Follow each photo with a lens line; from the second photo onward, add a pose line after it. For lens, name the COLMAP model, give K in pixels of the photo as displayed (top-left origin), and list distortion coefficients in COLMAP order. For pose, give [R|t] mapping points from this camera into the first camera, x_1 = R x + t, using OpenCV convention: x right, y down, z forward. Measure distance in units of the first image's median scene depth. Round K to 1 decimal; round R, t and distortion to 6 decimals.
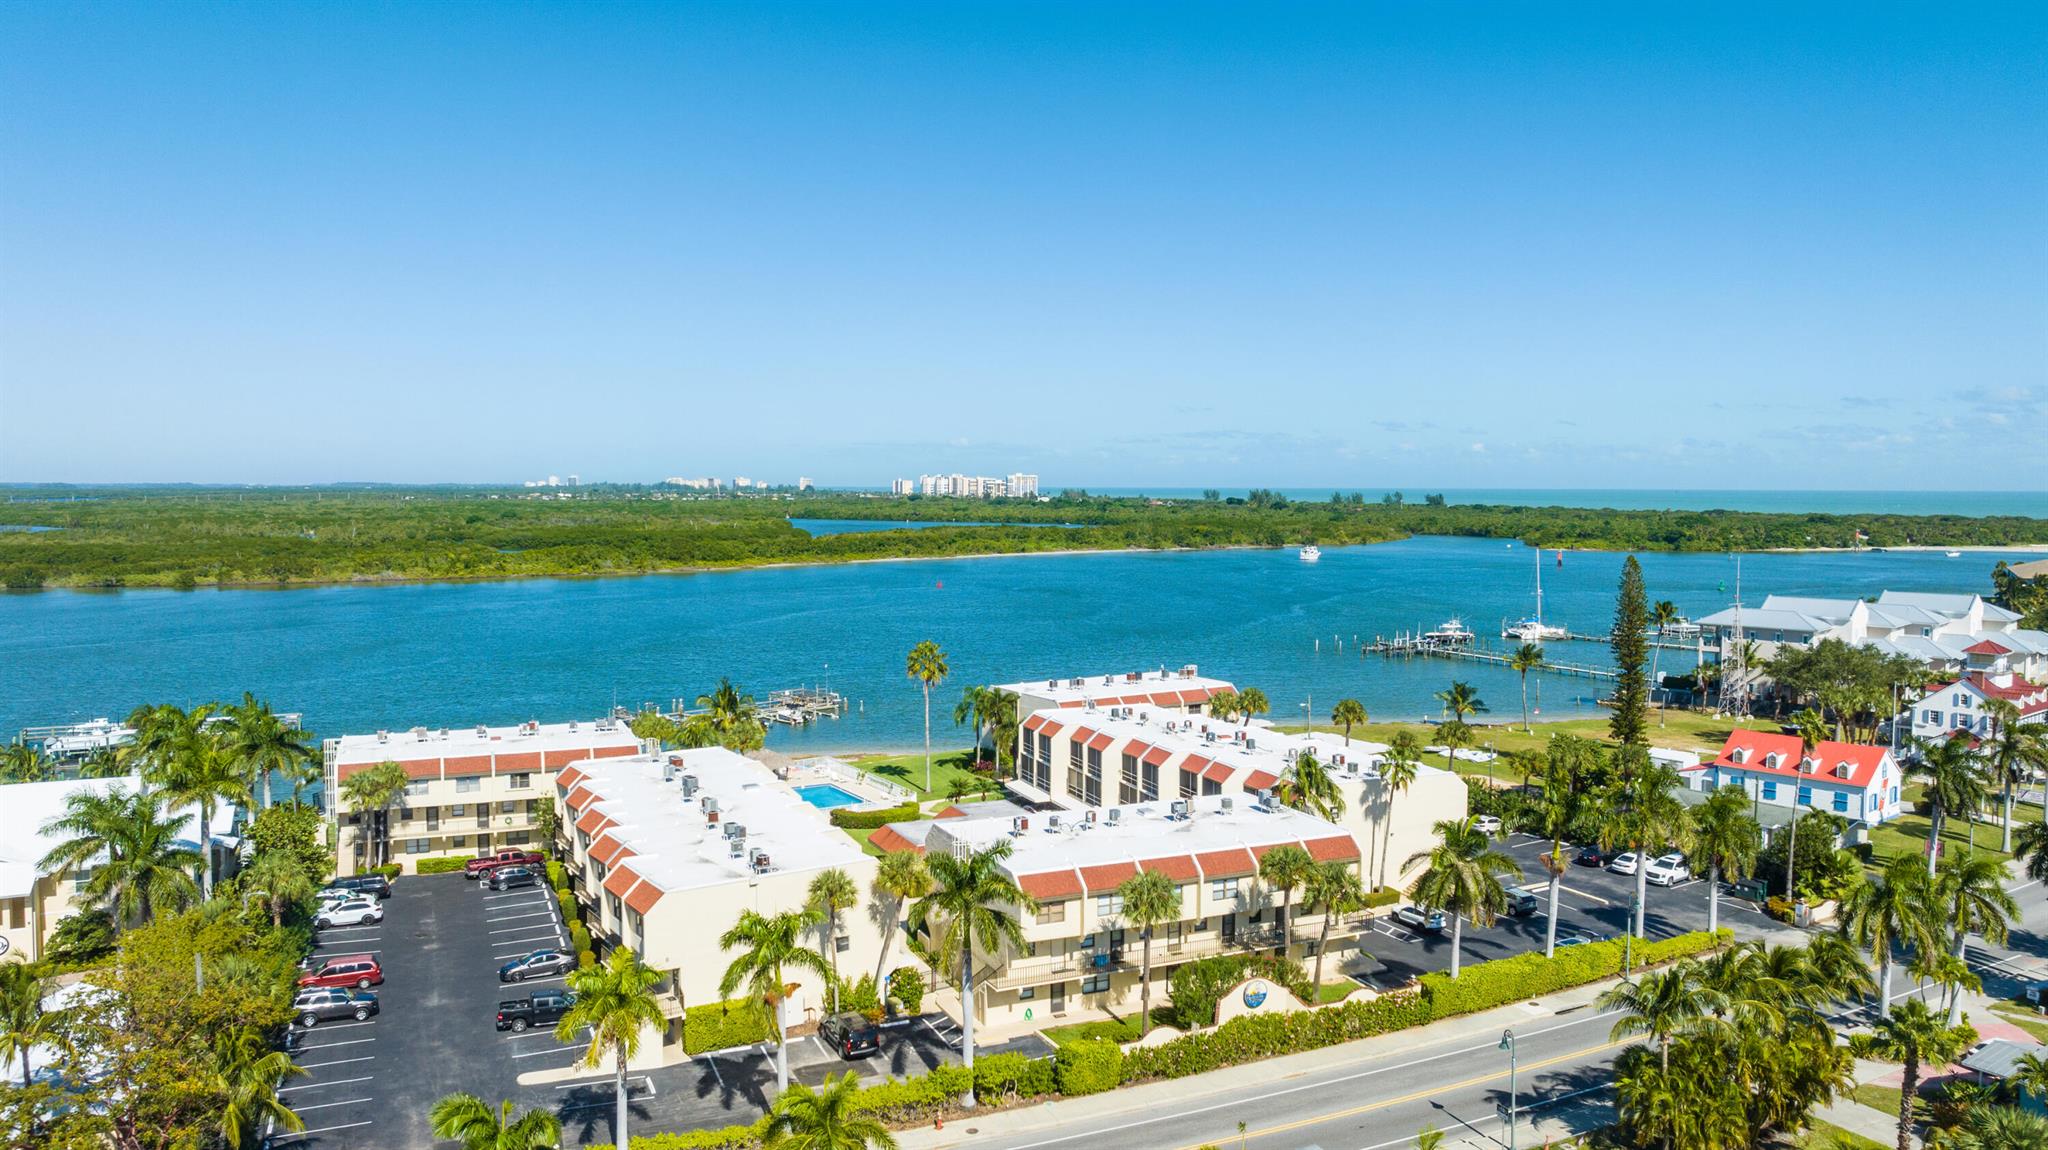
lens RADIAL K [[1450.1, 0, 1037.1], [0, 1450.1, 576.3], [0, 0, 1]] dist [-0.024914, 0.004437]
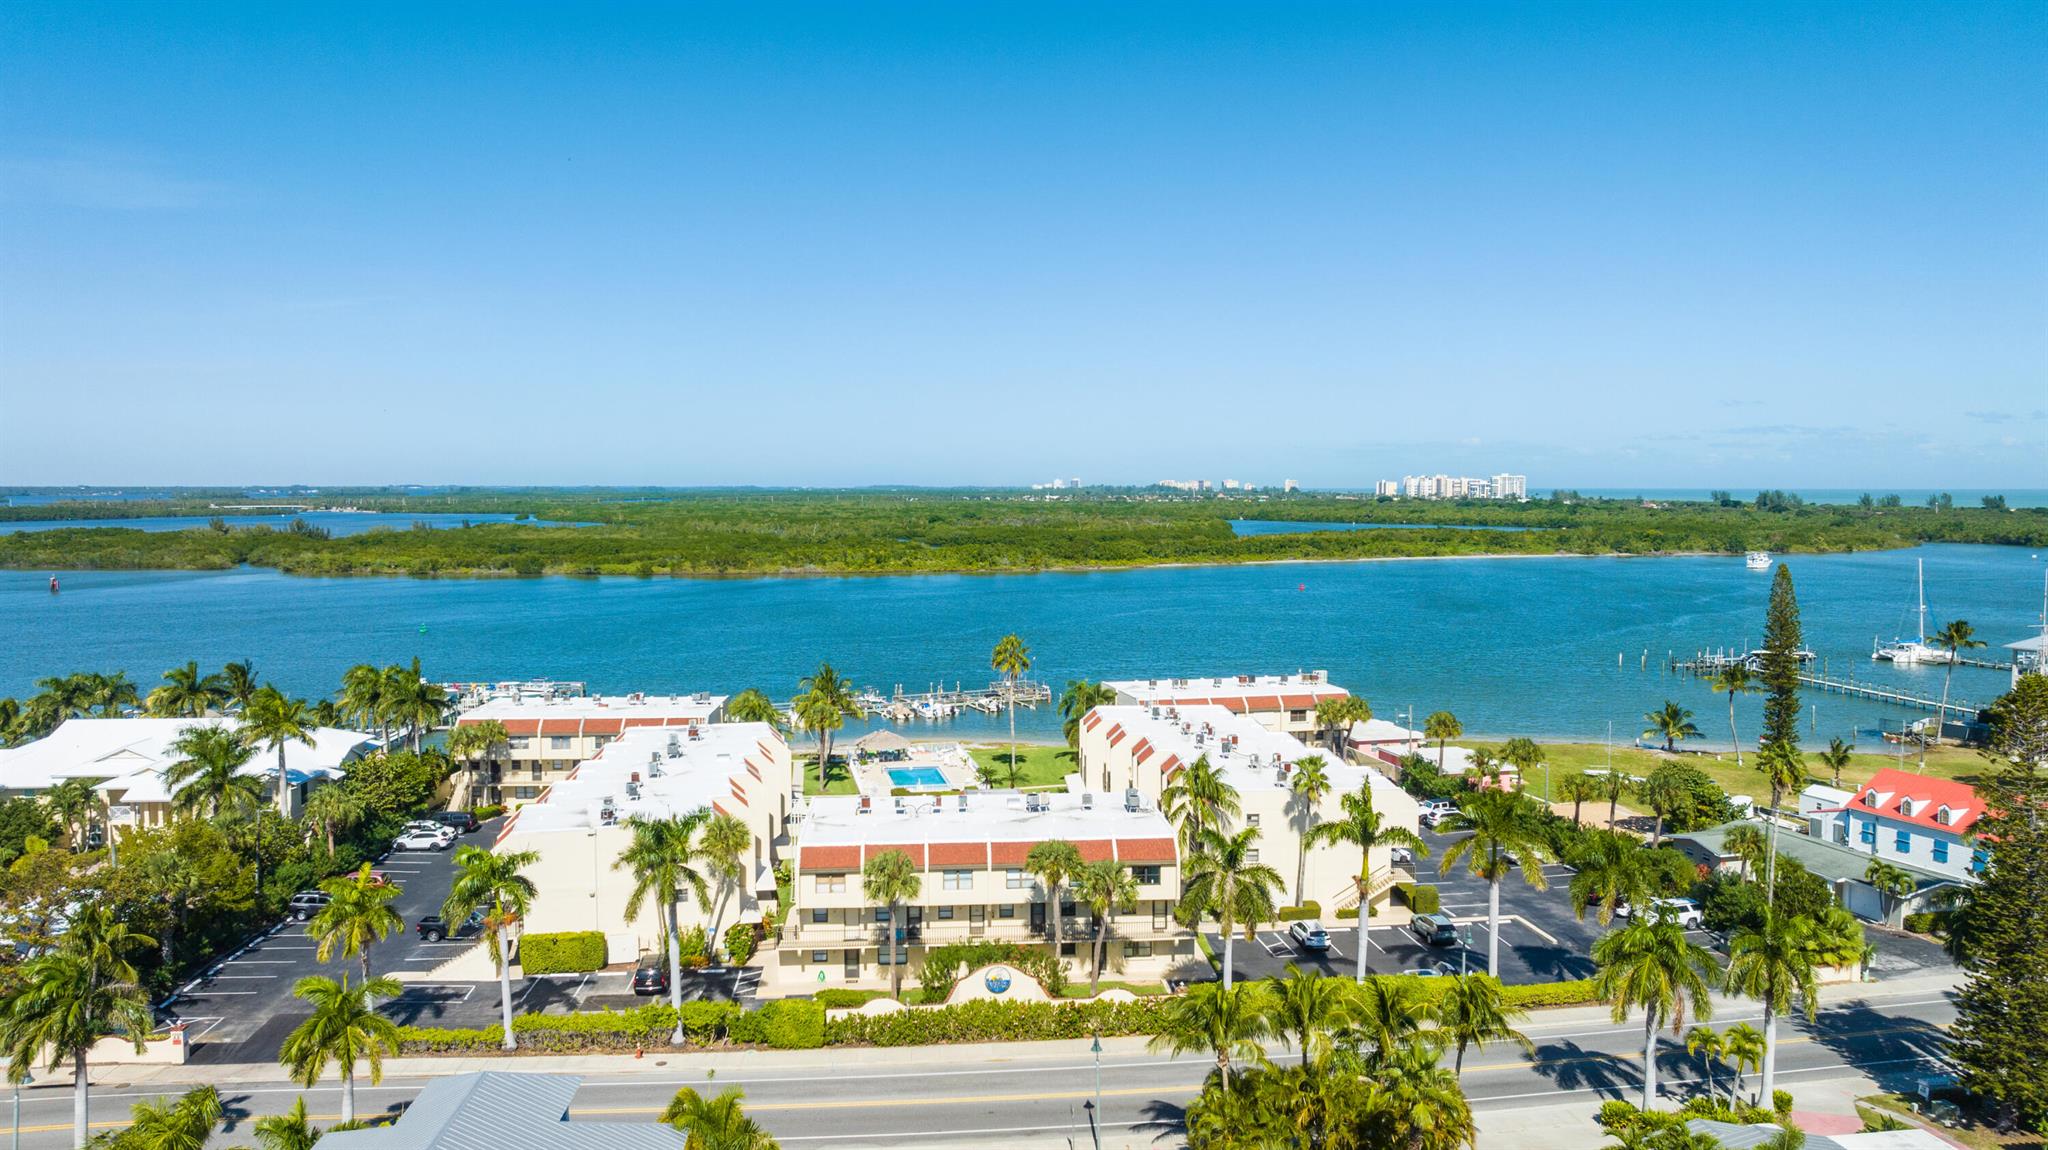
lens RADIAL K [[1450.1, 0, 1029.8], [0, 1450.1, 581.4], [0, 0, 1]] dist [-0.024914, 0.004437]
pose [[0.938963, 0.019291, -0.343478, 0.095934], [-0.018473, 0.999813, 0.005653, -0.000104], [0.343523, 0.001037, 0.939144, 0.007628]]
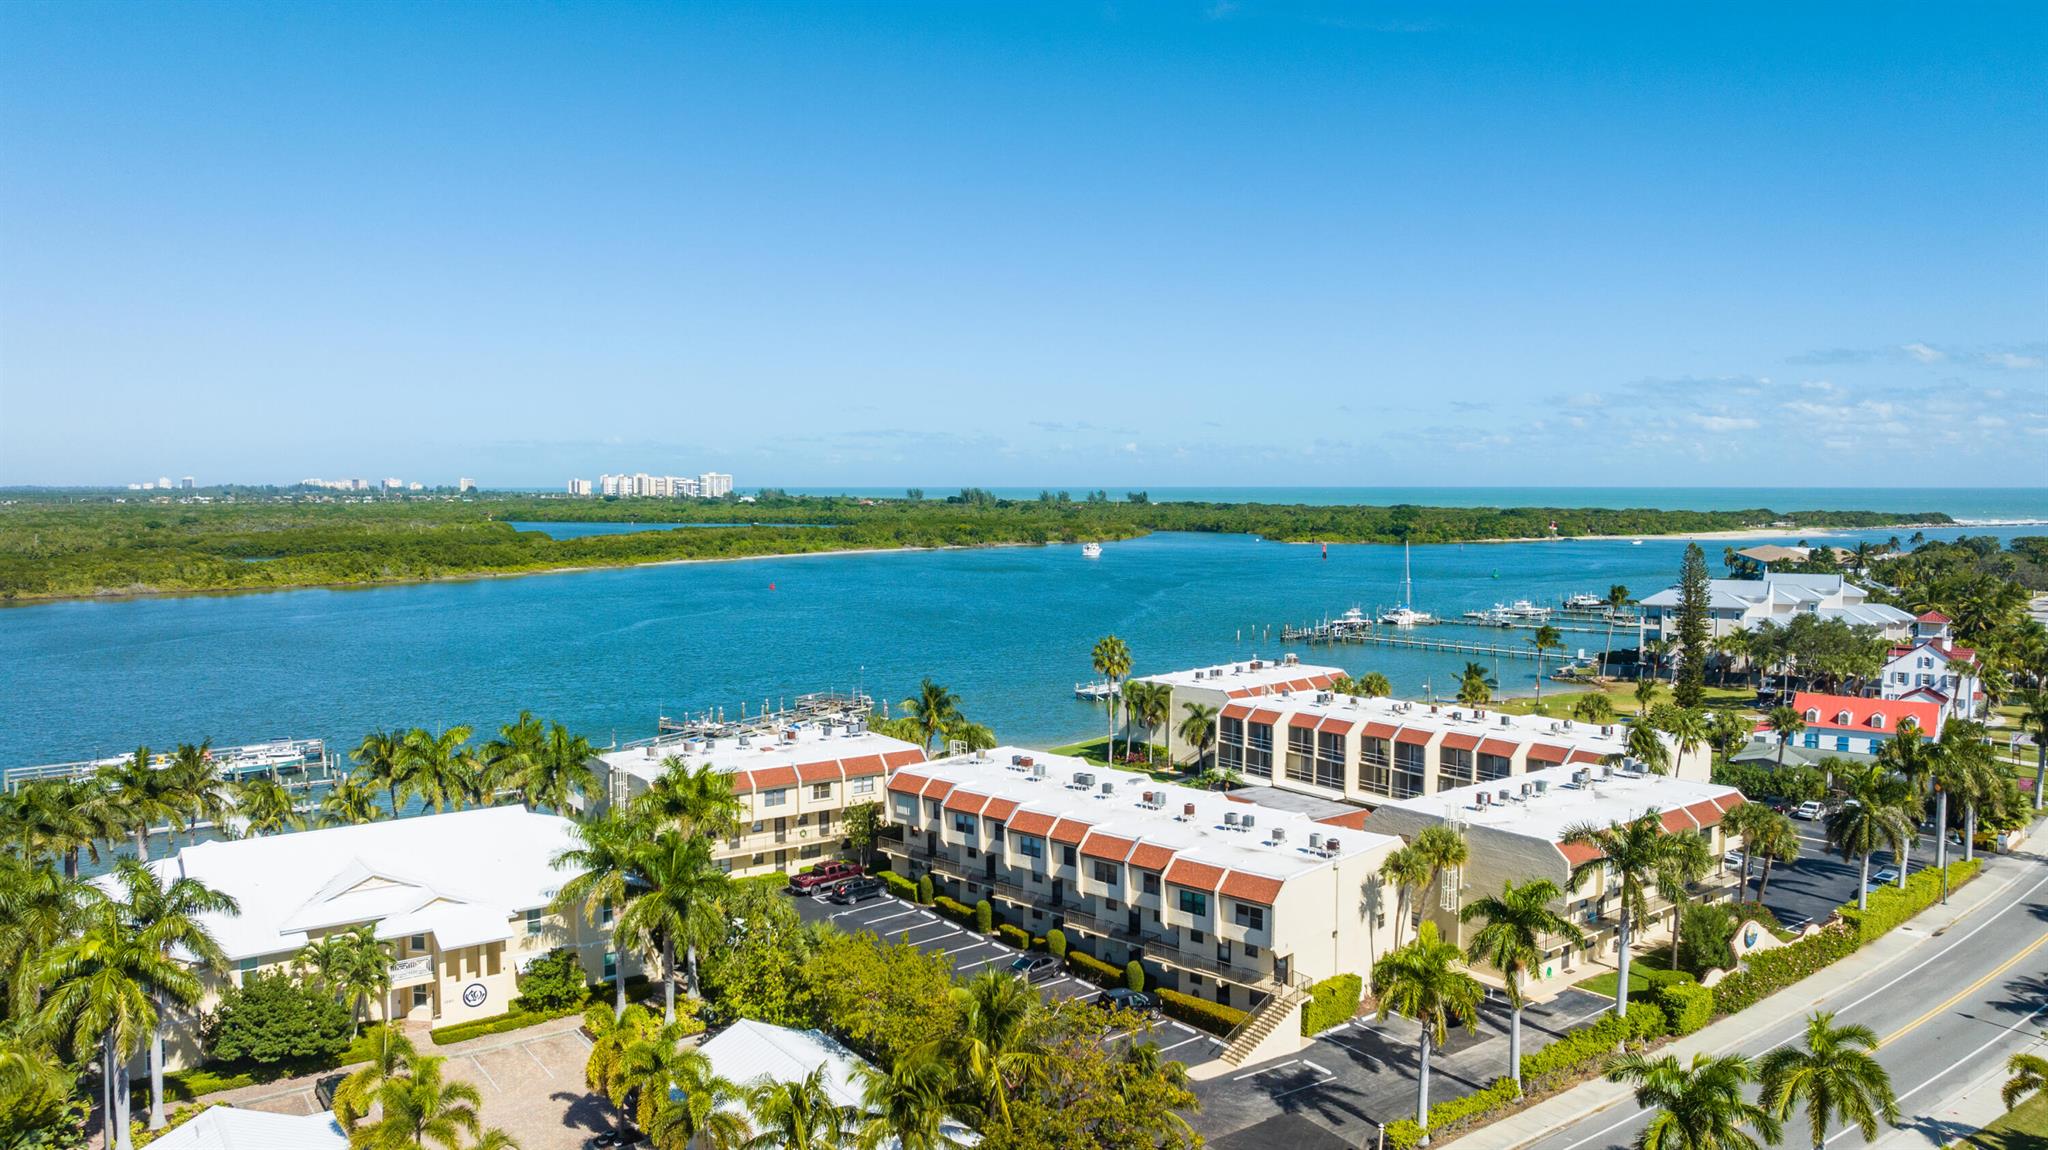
lens RADIAL K [[1450.1, 0, 1040.6], [0, 1450.1, 576.0], [0, 0, 1]] dist [-0.024914, 0.004437]
pose [[0.972177, -0.018417, 0.233522, -0.117182], [0.018339, 0.999829, 0.002503, -0.000286], [-0.233528, 0.001849, 0.972348, 0.008160]]
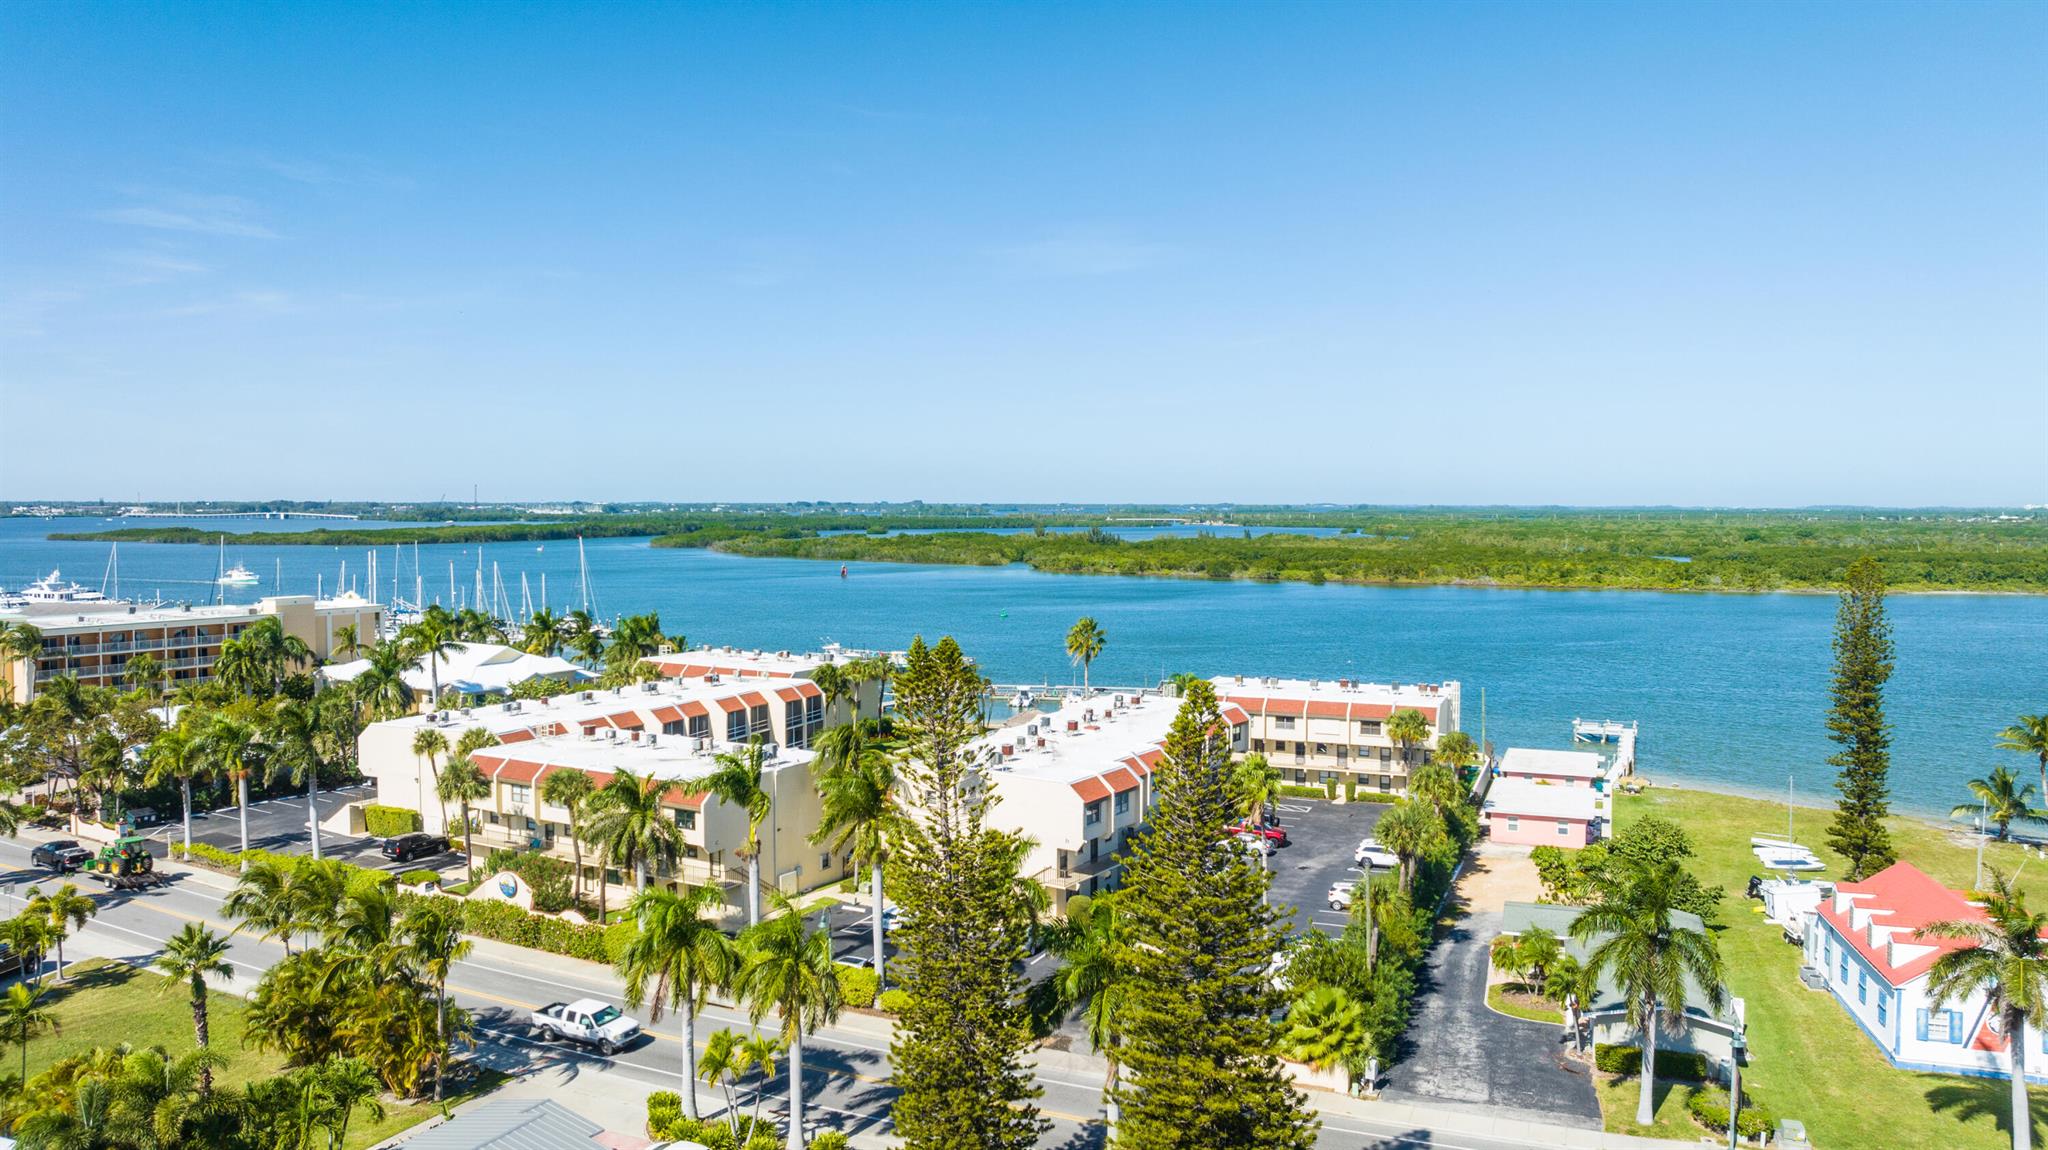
lens RADIAL K [[1450.1, 0, 1031.9], [0, 1450.1, 576.3], [0, 0, 1]] dist [-0.024914, 0.004437]
pose [[0.564777, 0.039222, -0.824311, 0.242132], [-0.052855, 0.998538, 0.011299, 0.001898], [0.823549, 0.037187, 0.566025, 0.126392]]
